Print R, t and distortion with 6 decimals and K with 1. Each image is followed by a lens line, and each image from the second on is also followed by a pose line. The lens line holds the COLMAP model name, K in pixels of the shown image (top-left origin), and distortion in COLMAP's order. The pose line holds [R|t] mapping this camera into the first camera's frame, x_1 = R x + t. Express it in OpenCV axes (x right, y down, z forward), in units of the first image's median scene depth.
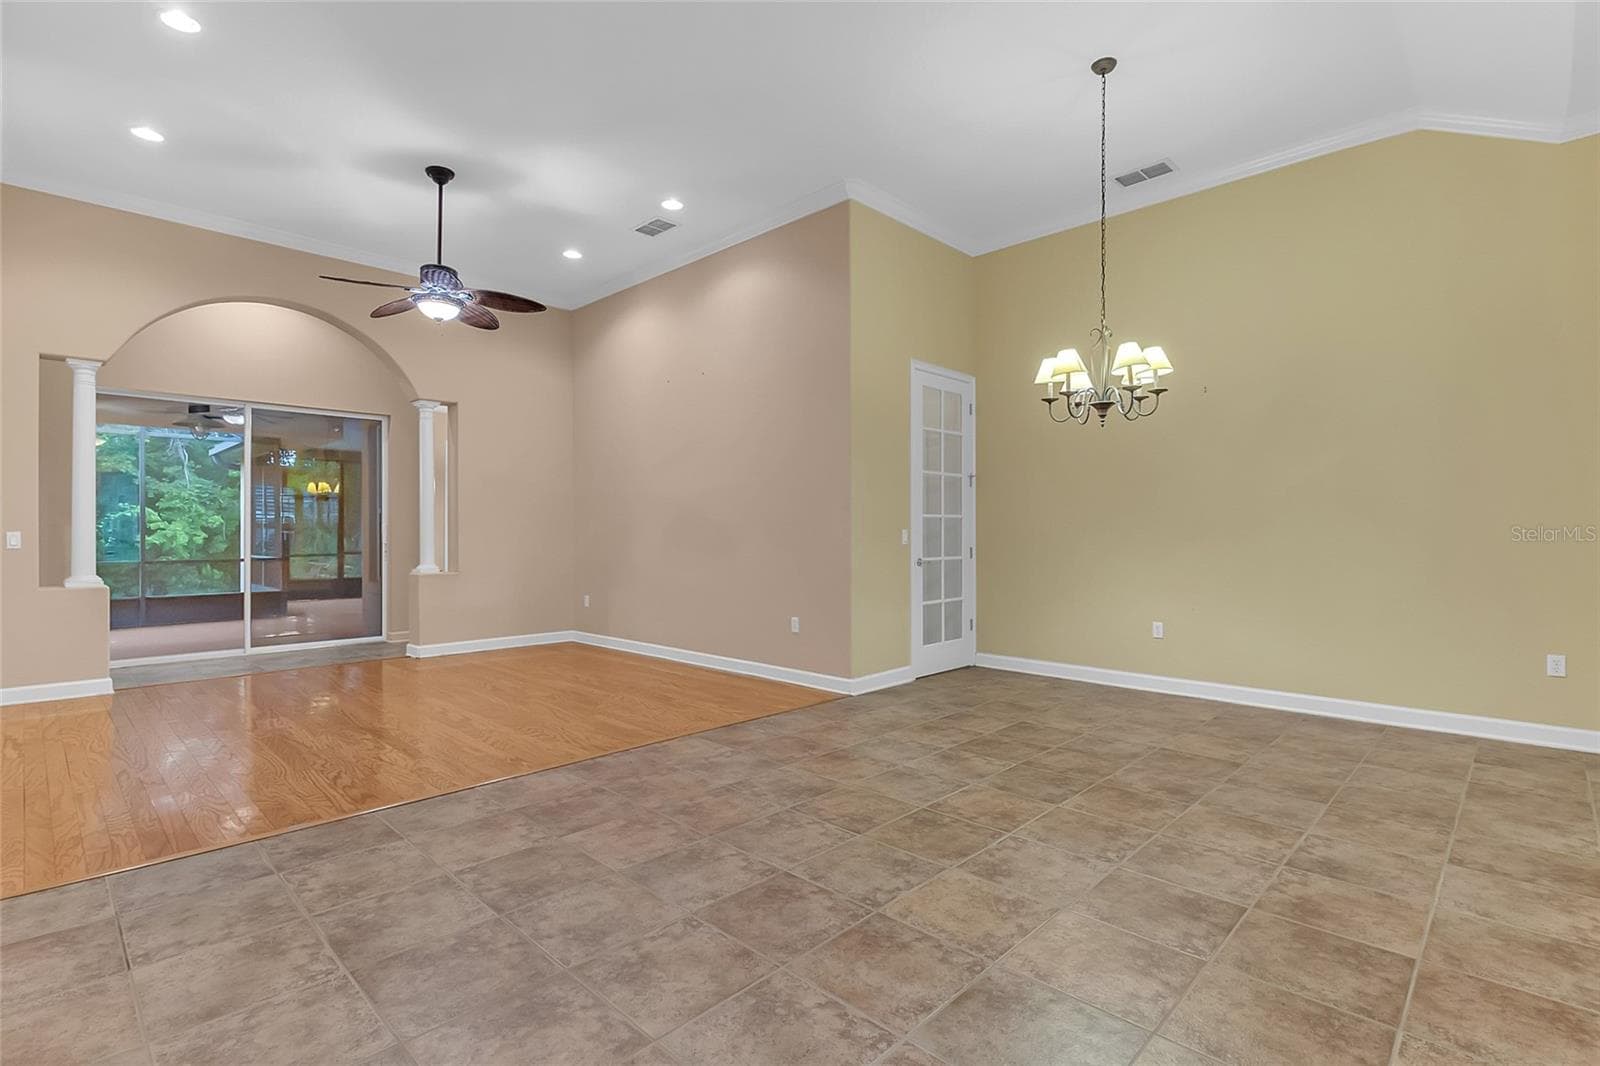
lens RADIAL K [[731.9, 0, 800.0], [0, 731.9, 533.0], [0, 0, 1]] dist [0.003607, -0.000176]
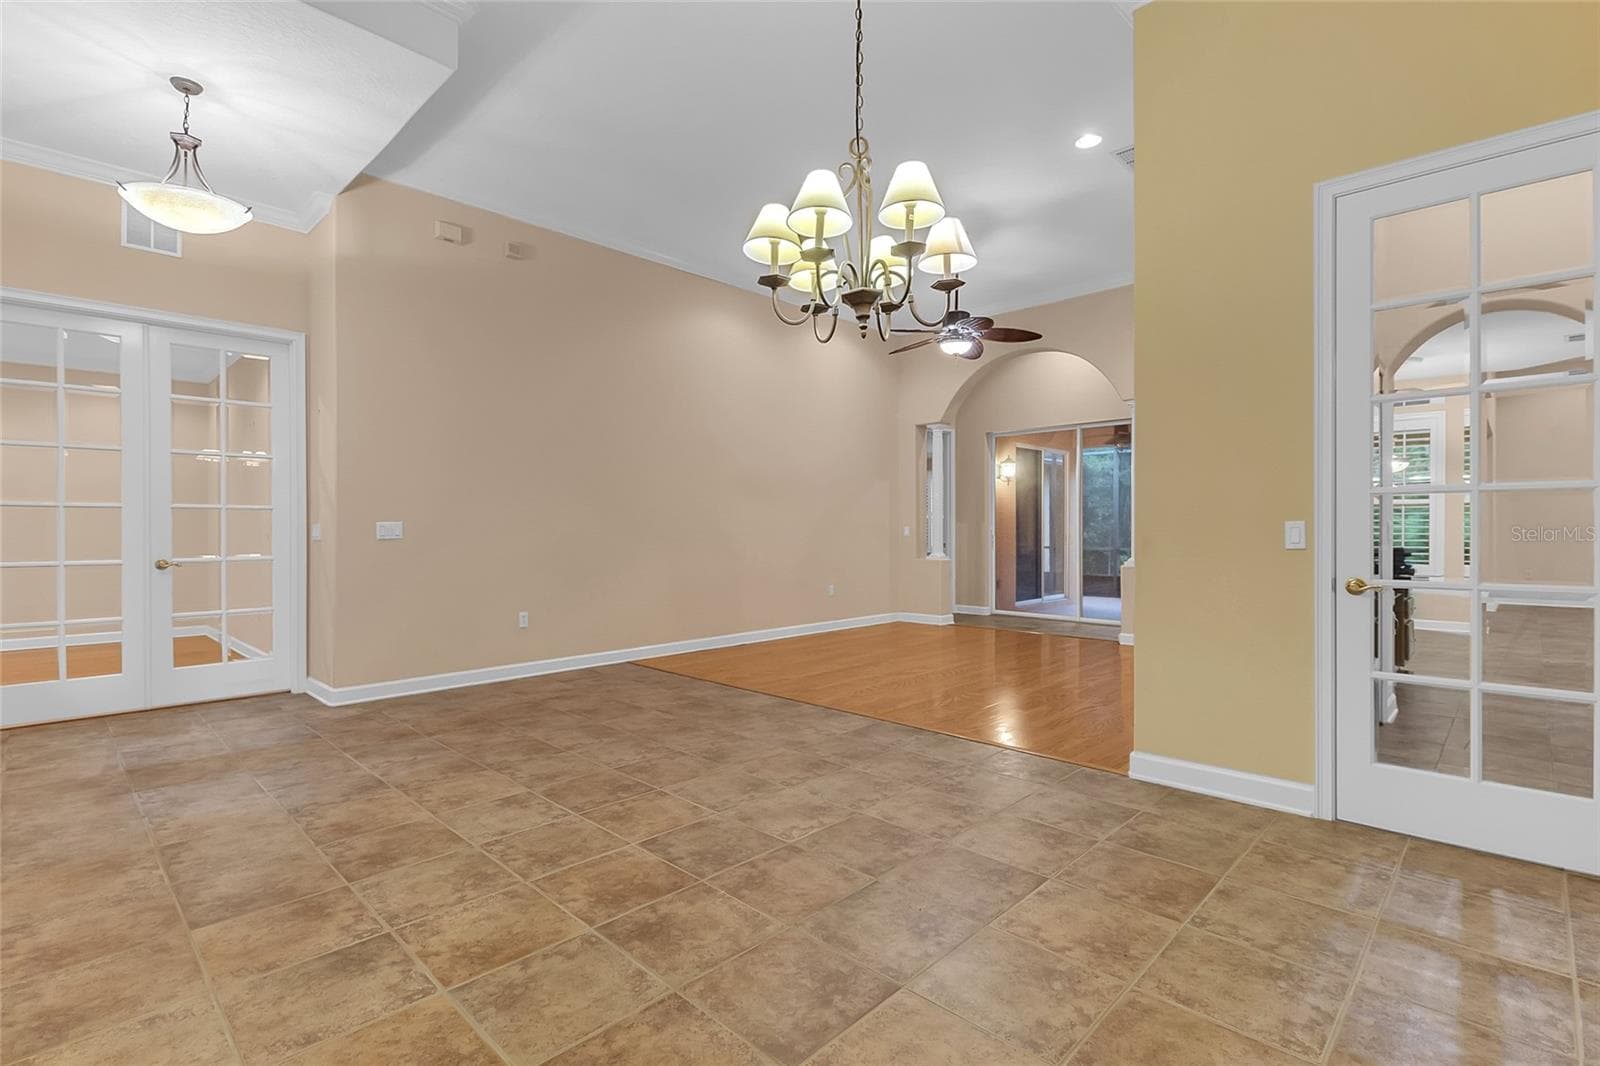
lens RADIAL K [[772.1, 0, 845.4], [0, 772.1, 526.6], [0, 0, 1]] dist [0.000537, -0.000341]
pose [[0.028565, 0.000964, -0.999591, 1.280687], [-0.000429, 0.999999, 0.000952, -0.001530], [0.999592, 0.000402, 0.028566, 1.237579]]
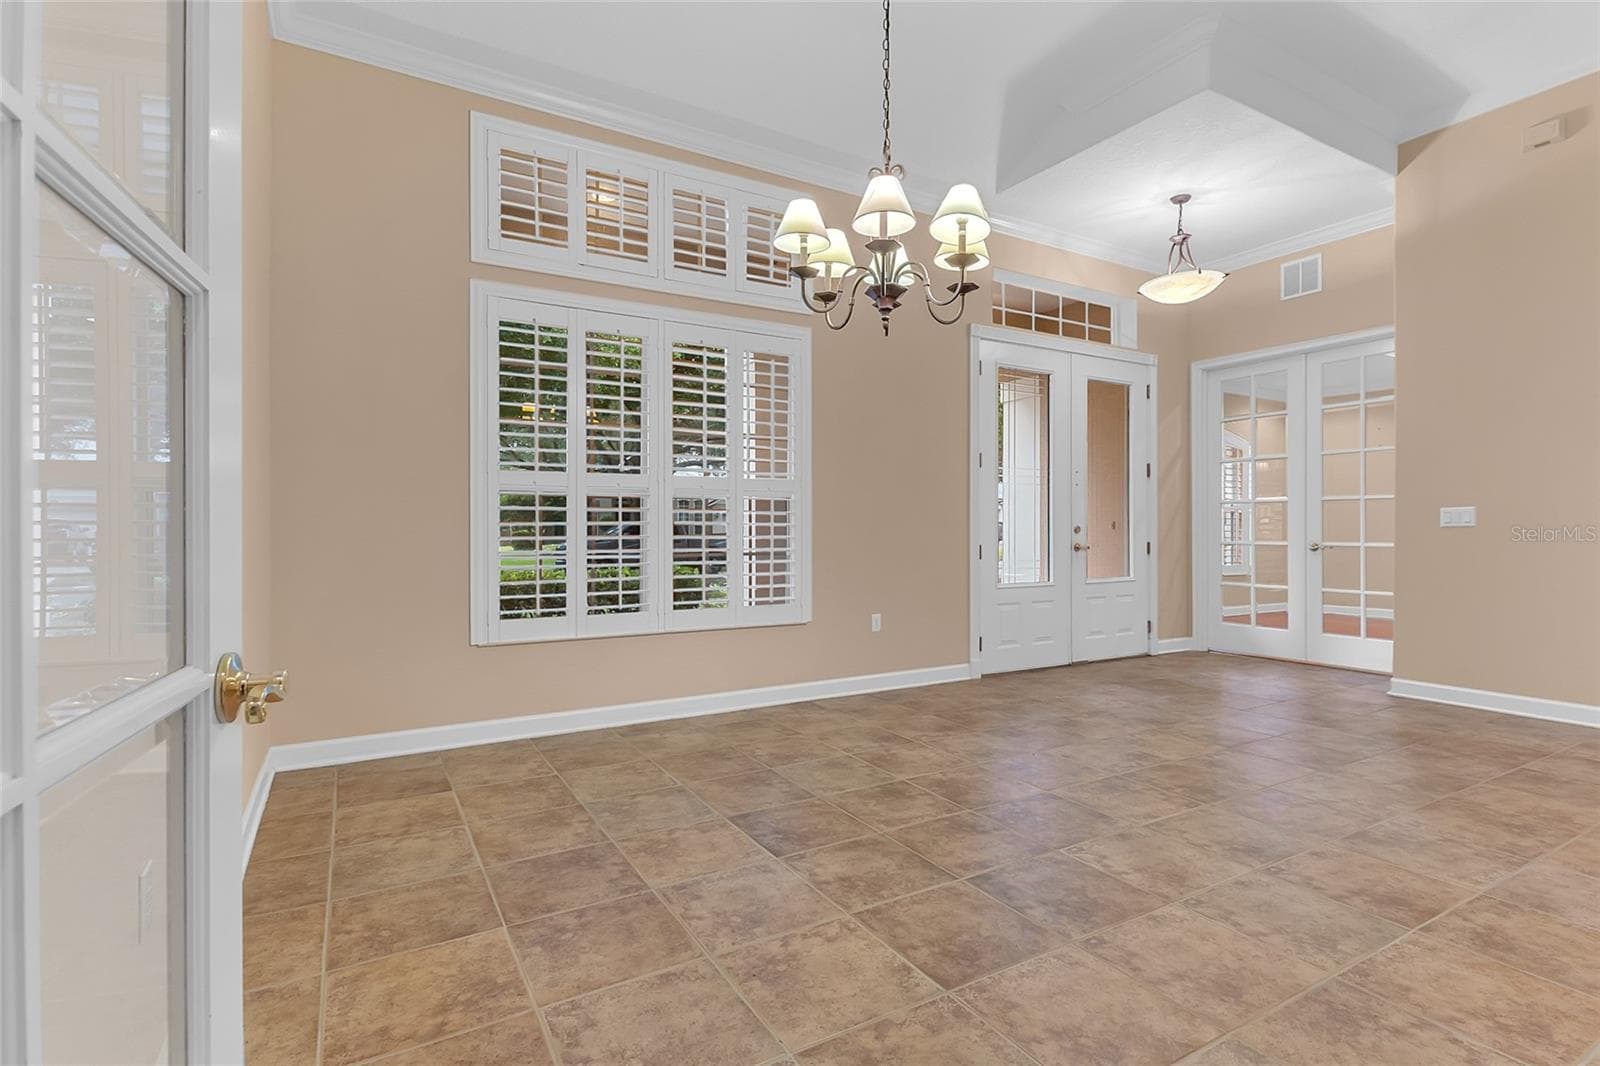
lens RADIAL K [[745.7, 0, 766.5], [0, 745.7, 528.8], [0, 0, 1]] dist [0.008031, -0.000635]
pose [[-0.950692, 0.002157, 0.310128, 0.402721], [0.002716, 0.999995, 0.001371, 0.025242], [-0.310123, 0.002145, -0.950694, 2.071554]]
